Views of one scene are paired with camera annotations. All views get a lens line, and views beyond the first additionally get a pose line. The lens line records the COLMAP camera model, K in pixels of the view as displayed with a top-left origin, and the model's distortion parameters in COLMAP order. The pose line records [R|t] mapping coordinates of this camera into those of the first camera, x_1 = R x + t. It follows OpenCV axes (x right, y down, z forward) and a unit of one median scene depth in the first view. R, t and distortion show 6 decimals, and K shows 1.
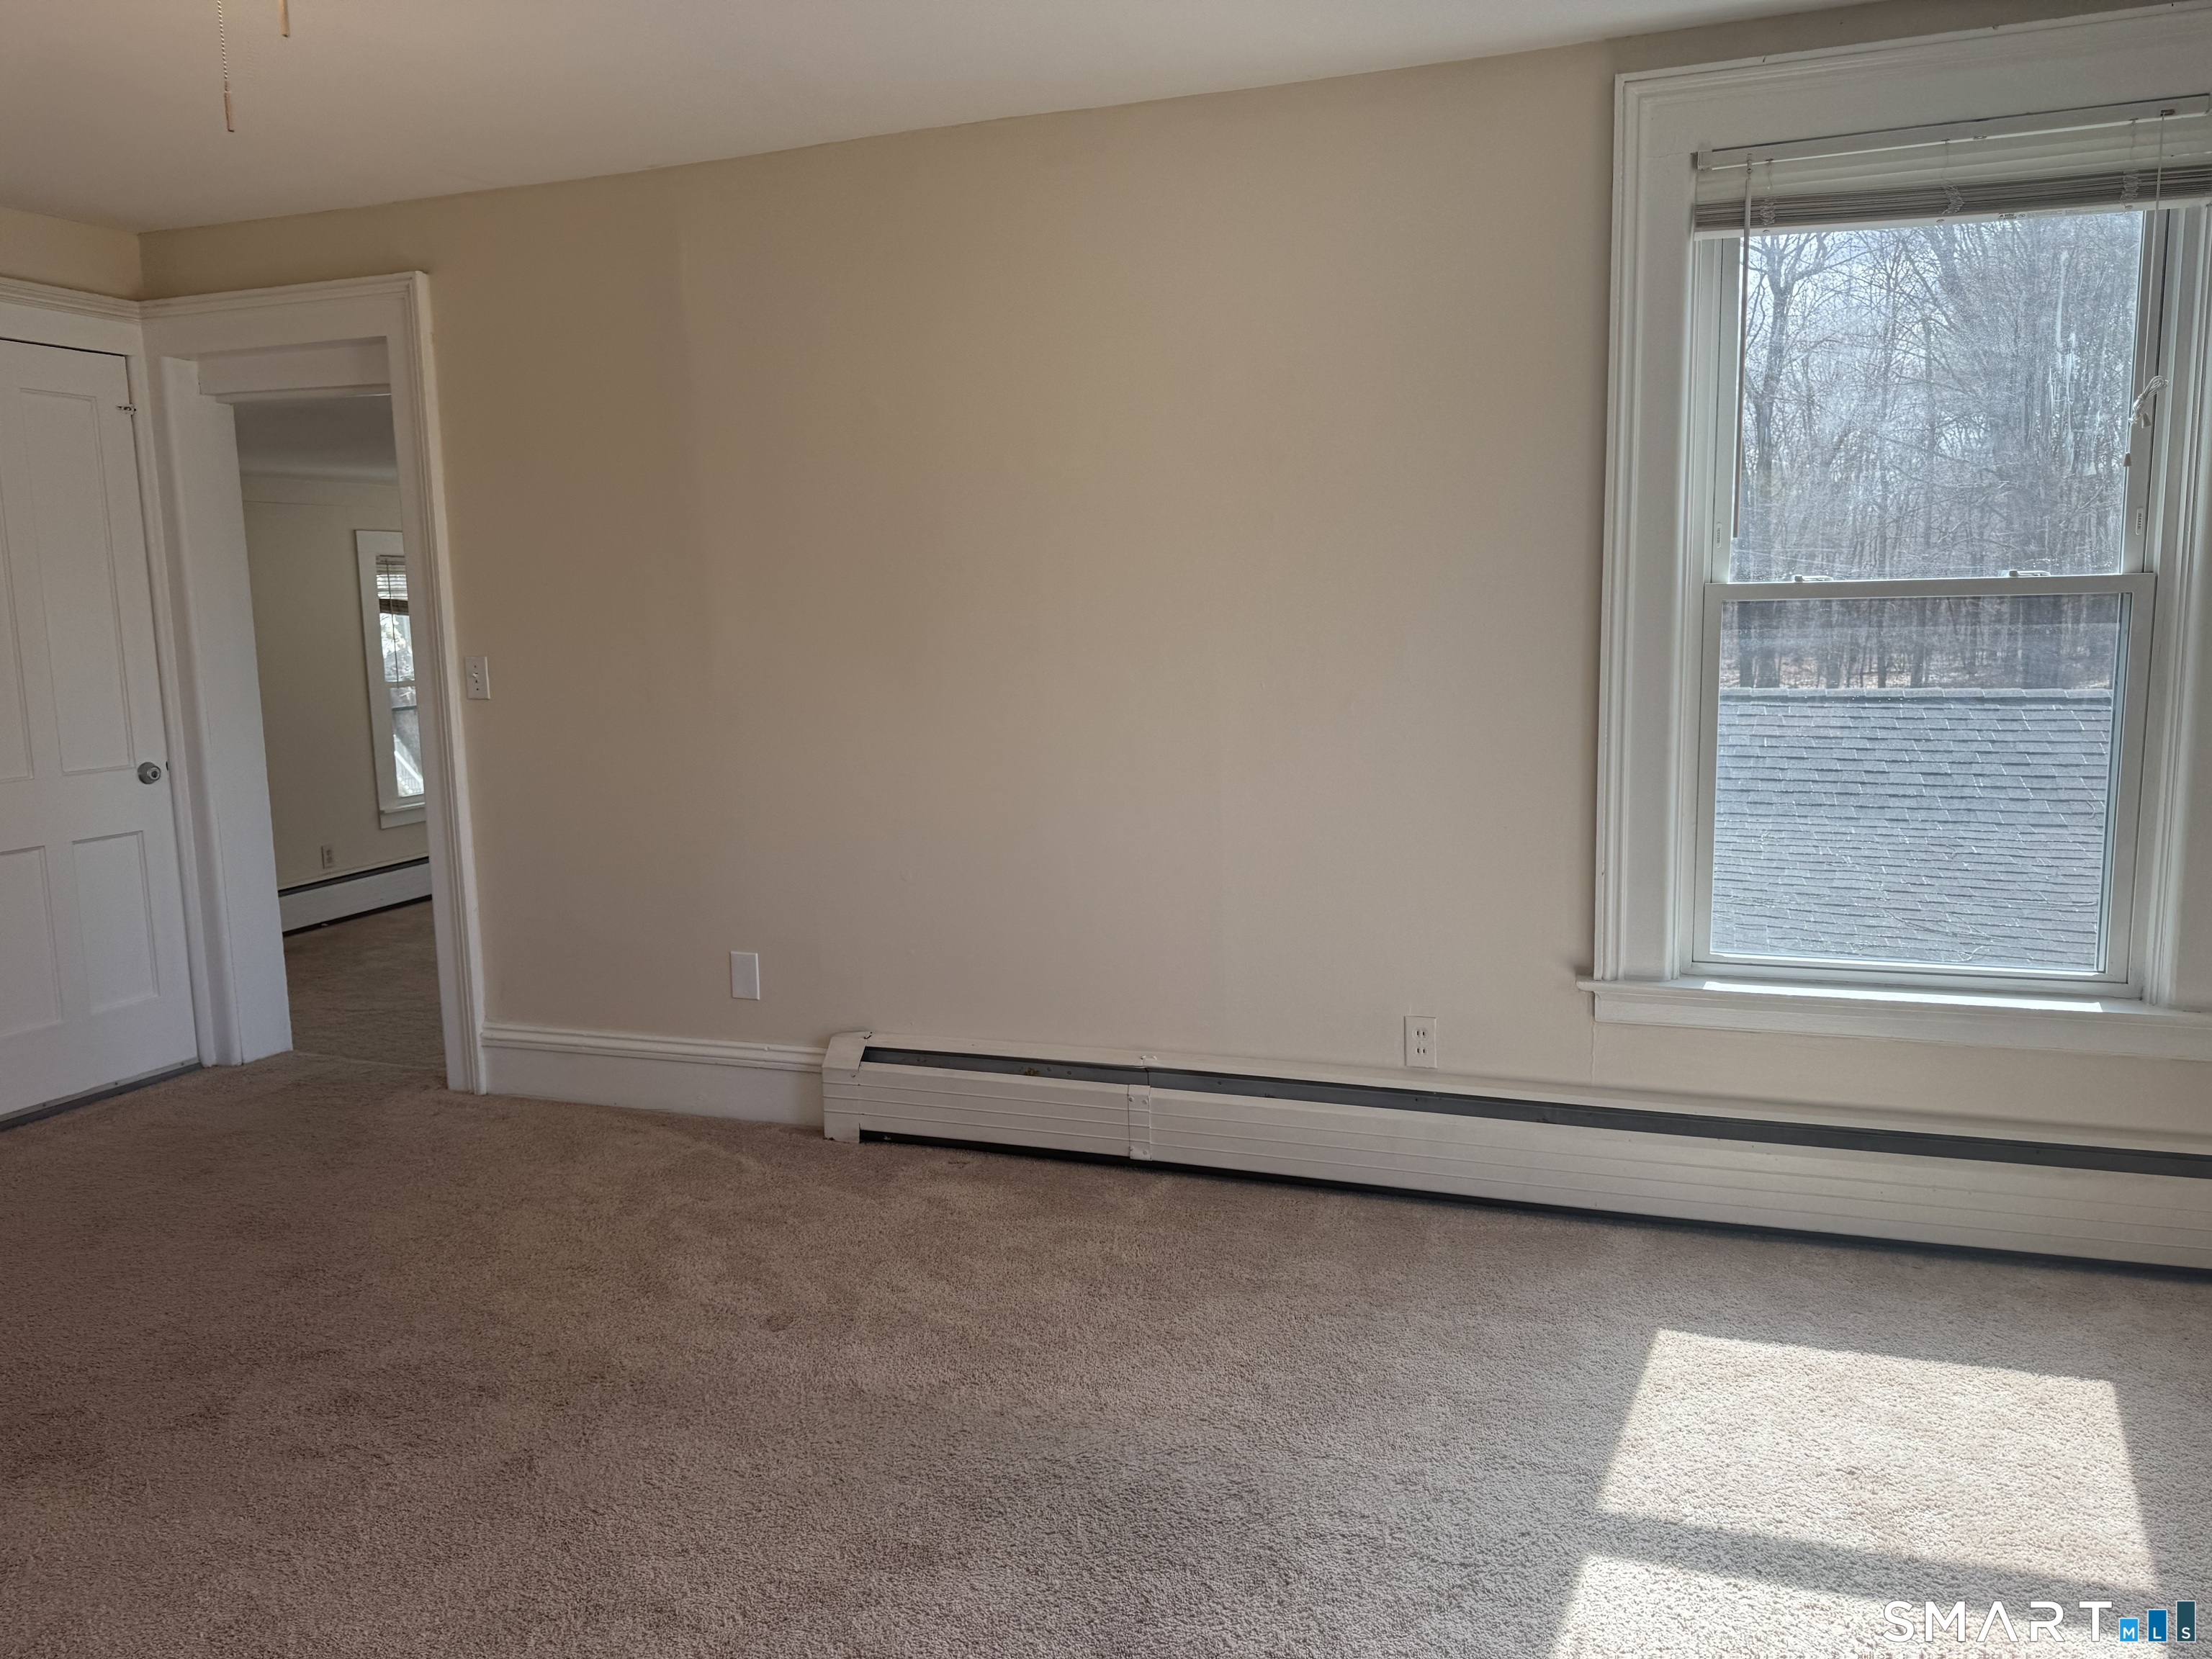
lens RADIAL K [[1536.5, 0, 1112.3], [0, 1536.5, 823.7], [0, 0, 1]] dist [0.087659, -0.113591]
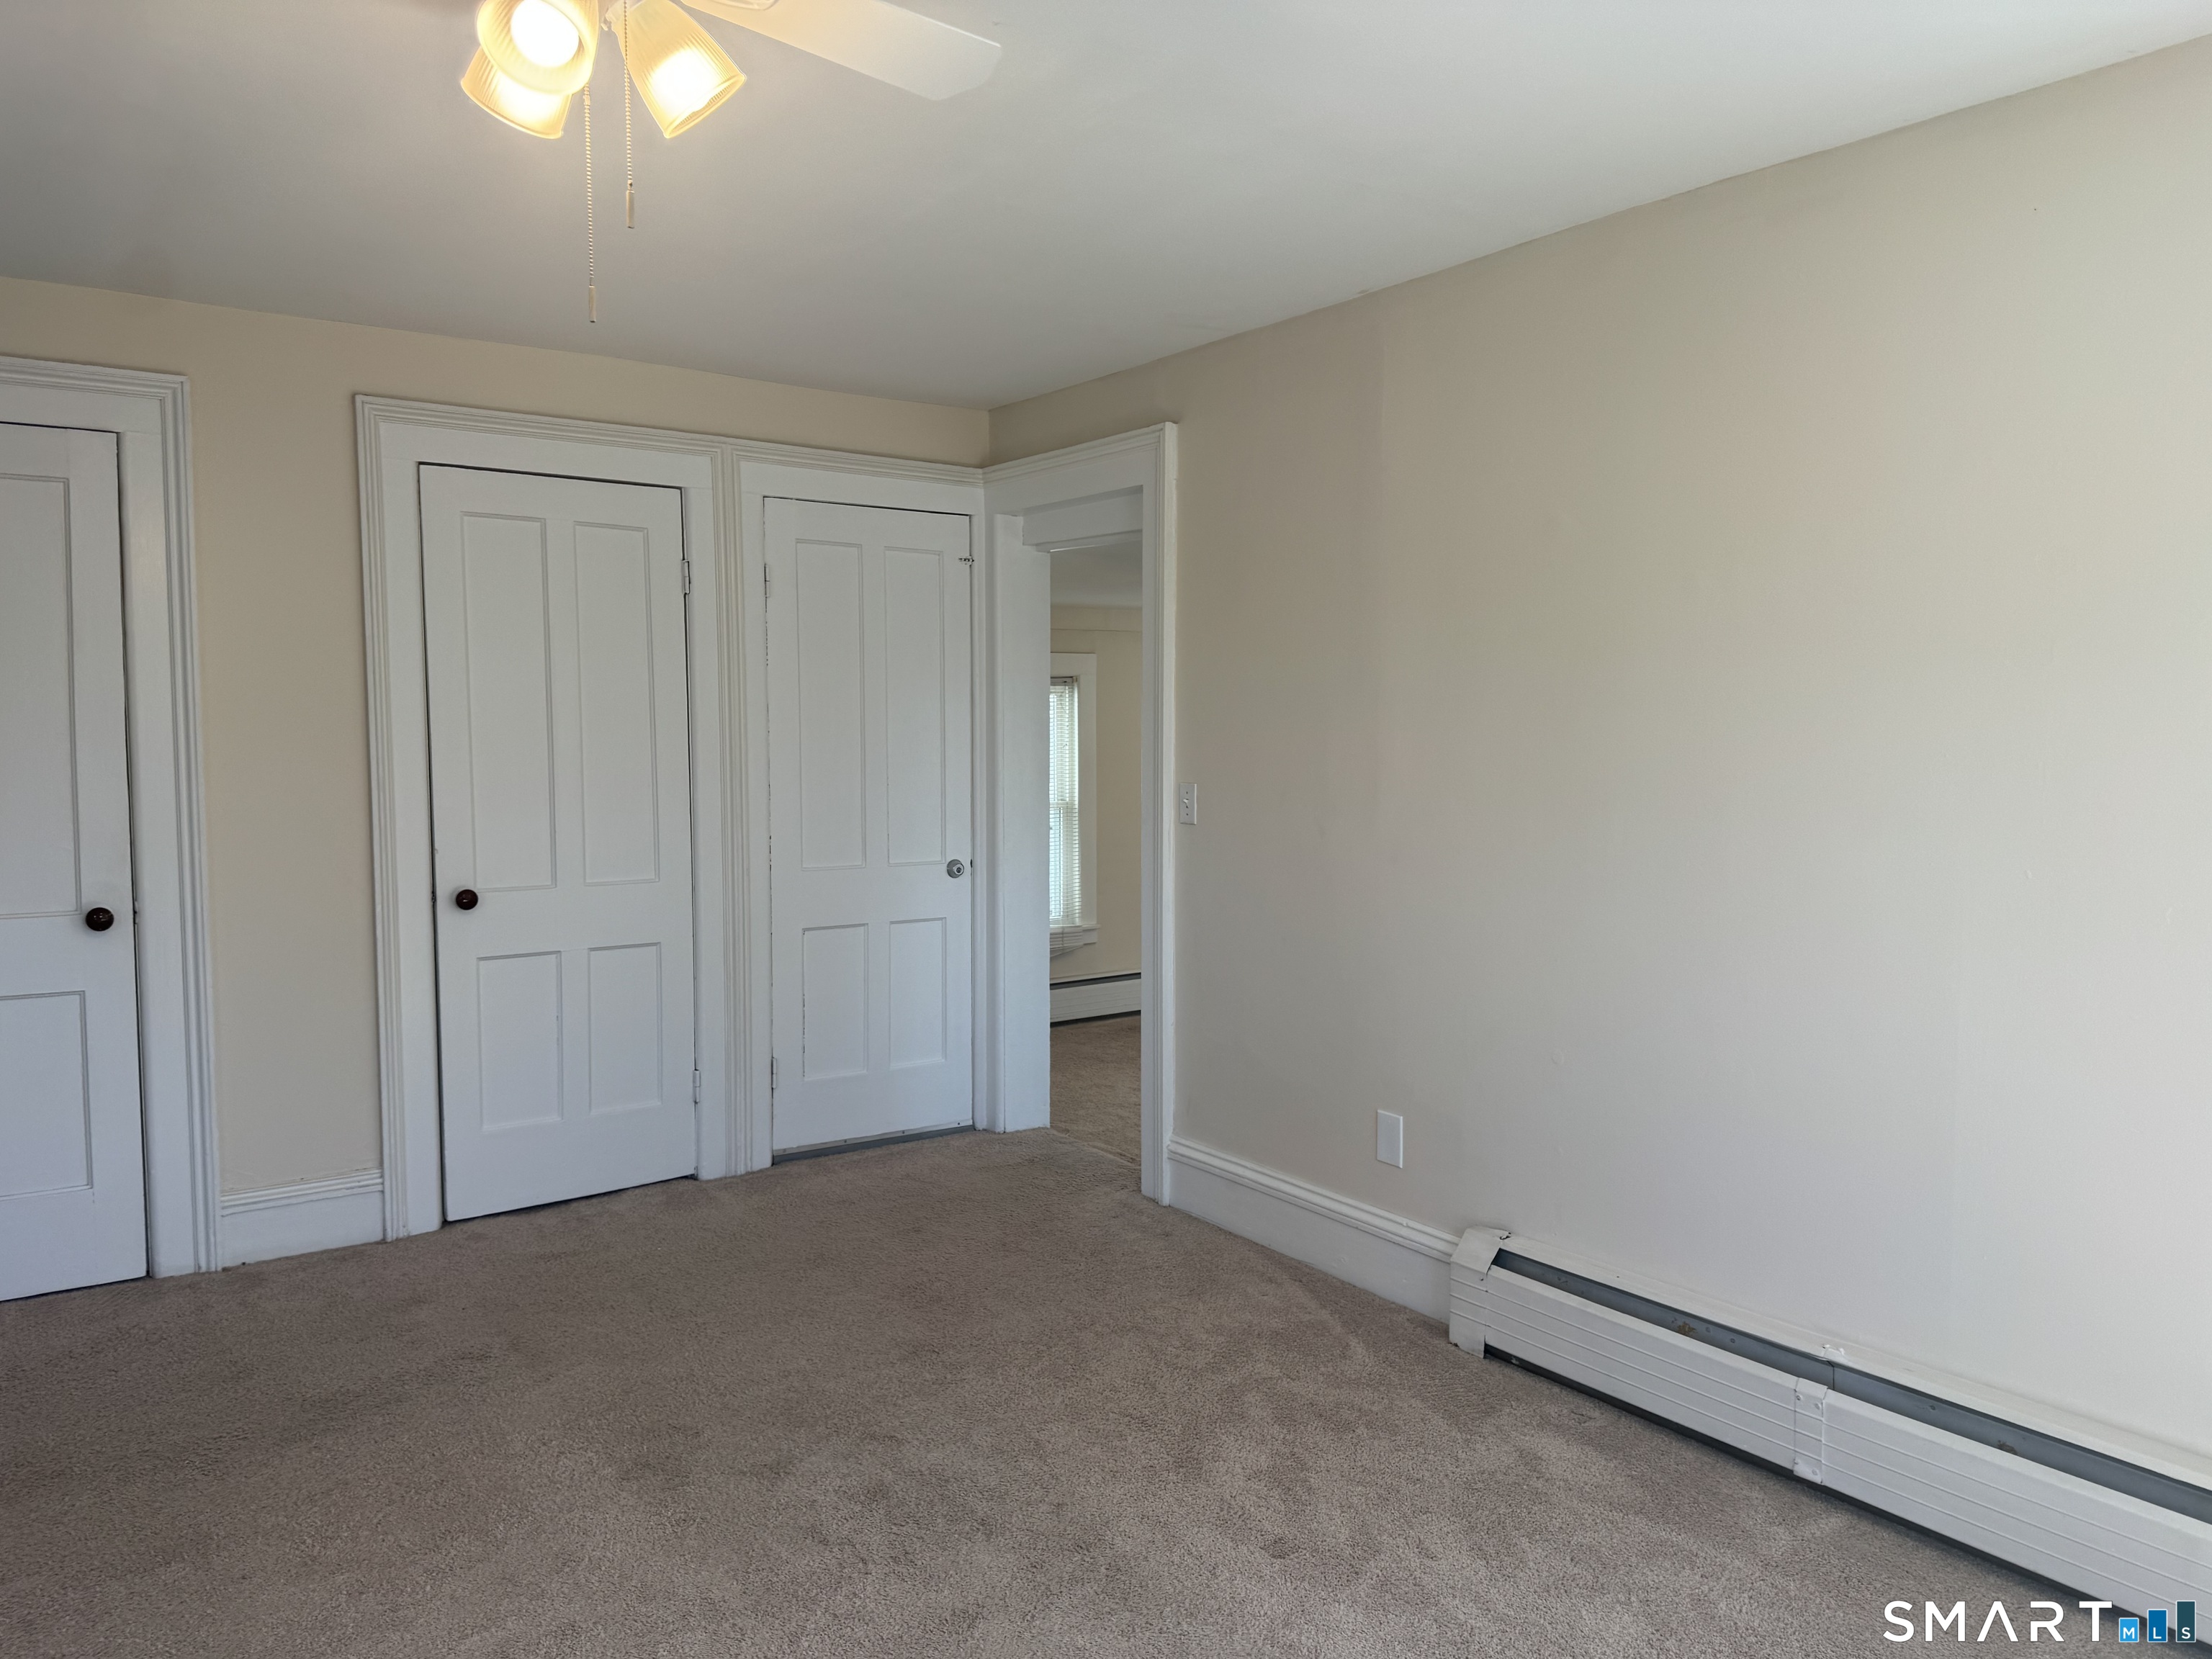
lens RADIAL K [[1550.3, 0, 1085.9], [0, 1550.3, 829.4], [0, 0, 1]] dist [0.127206, -0.211752]
pose [[0.813064, 0.061411, -0.578926, 0.159998], [-0.096690, 0.994854, -0.030264, -0.043836], [0.574088, 0.080583, 0.814818, 0.132667]]
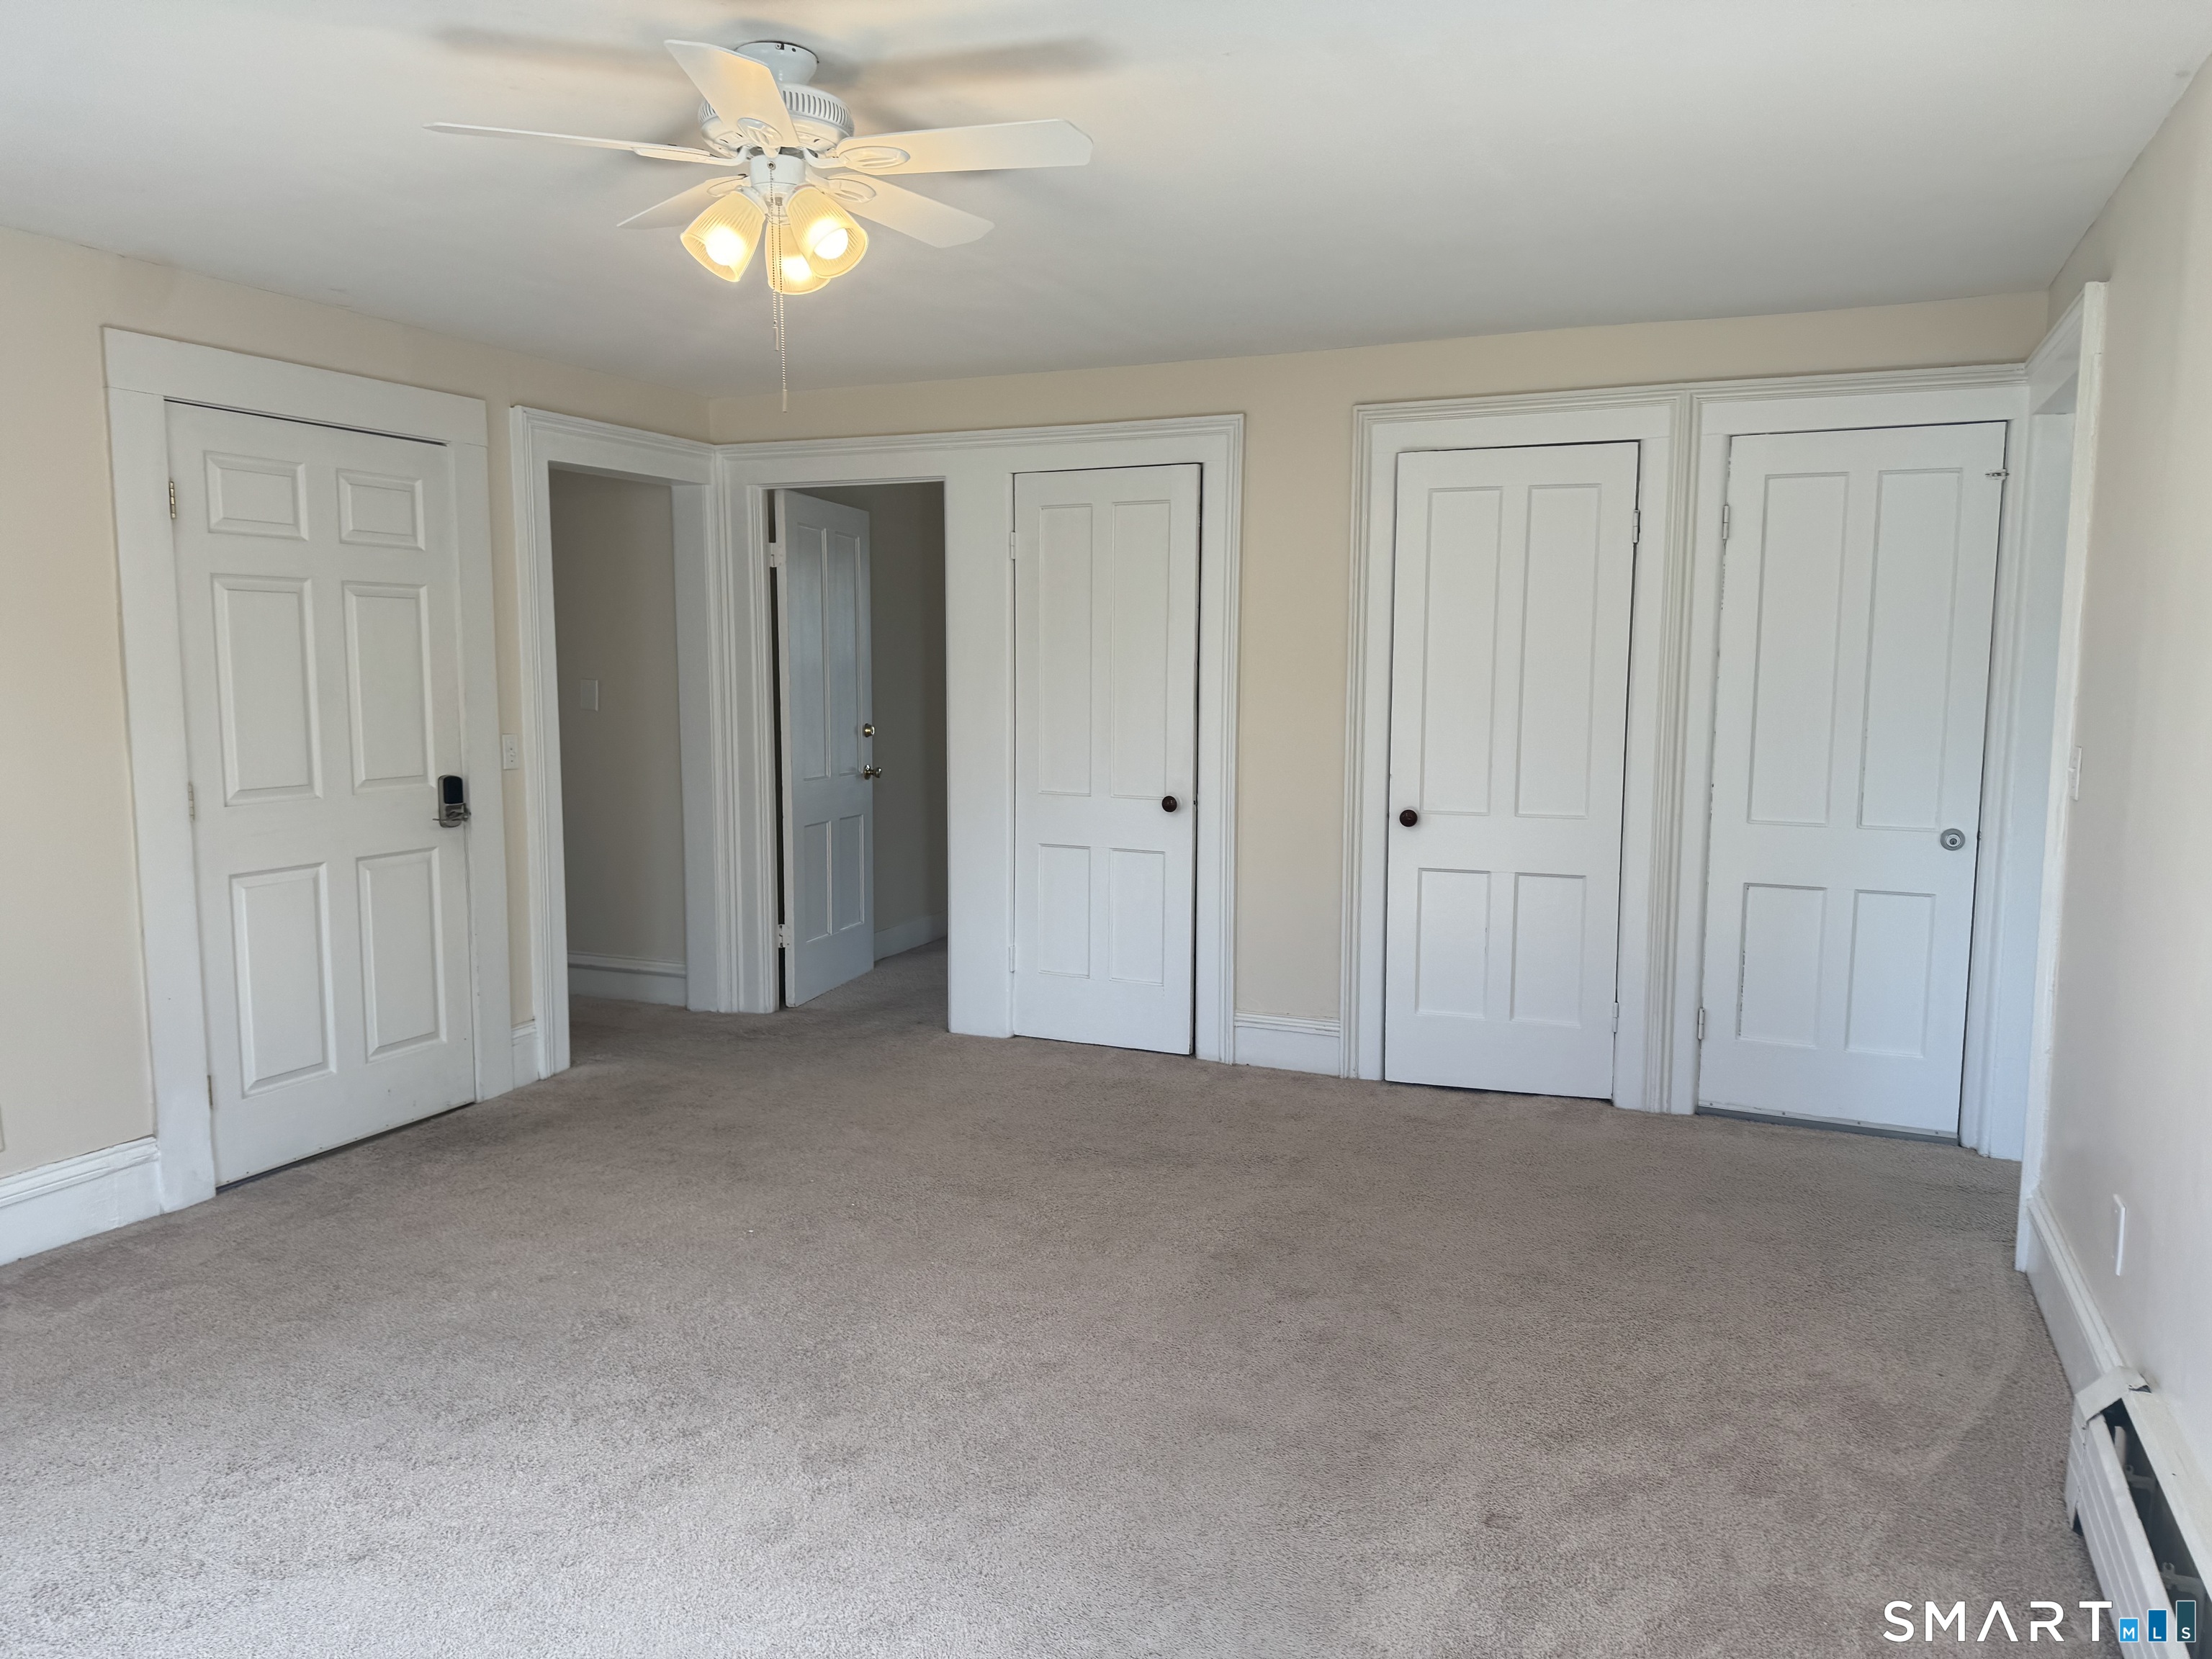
lens RADIAL K [[1550.3, 0, 1085.9], [0, 1550.3, 829.4], [0, 0, 1]] dist [0.127206, -0.211752]
pose [[-0.081645, 0.129229, -0.988248, 0.518678], [-0.135816, 0.980866, 0.139484, -0.126620], [0.987364, 0.145608, -0.062531, 0.625102]]
